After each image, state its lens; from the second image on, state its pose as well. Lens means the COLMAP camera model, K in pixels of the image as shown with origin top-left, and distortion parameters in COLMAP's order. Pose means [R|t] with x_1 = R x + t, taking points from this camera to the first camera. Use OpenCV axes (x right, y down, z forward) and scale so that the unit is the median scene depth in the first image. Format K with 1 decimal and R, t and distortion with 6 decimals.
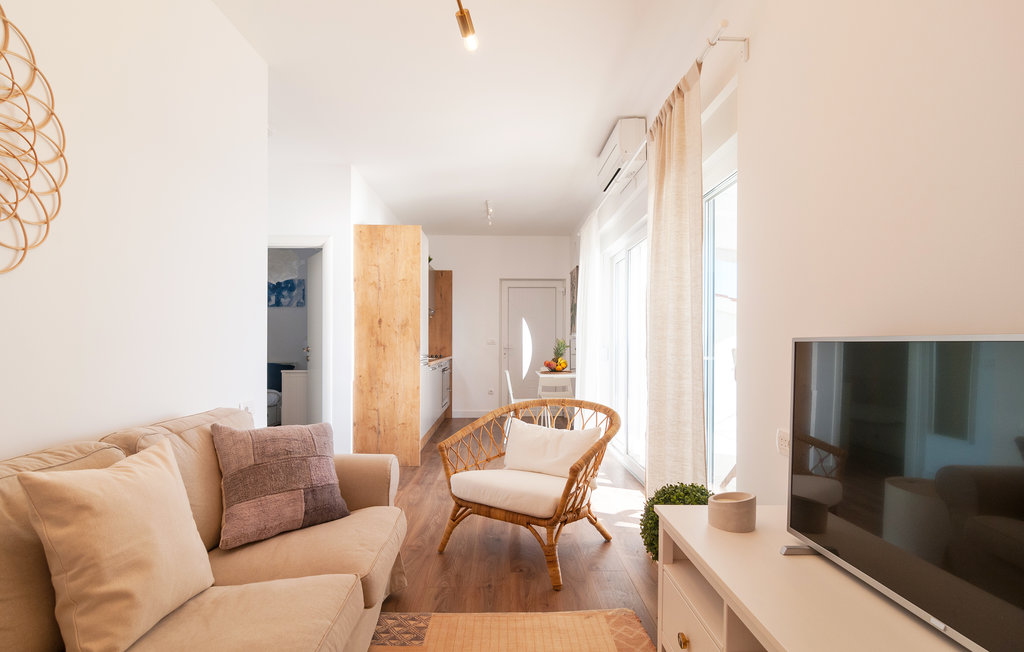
lens RADIAL K [[492.3, 0, 513.1], [0, 492.3, 337.5], [0, 0, 1]] dist [0.000895, 0.000545]
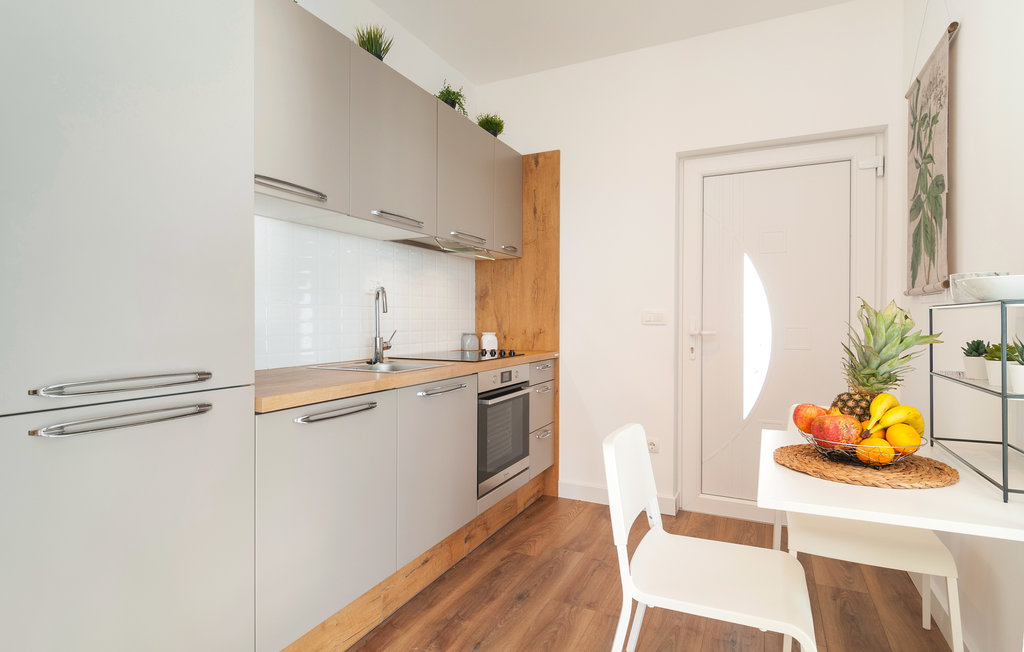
lens RADIAL K [[509.4, 0, 512.0], [0, 509.4, 326.0], [0, 0, 1]] dist [0.000395, 0.000168]
pose [[0.881581, 0.005330, -0.472003, 0.048182], [0.000634, 0.999922, 0.012475, 0.009810], [0.472033, -0.011297, 0.881508, 0.593945]]
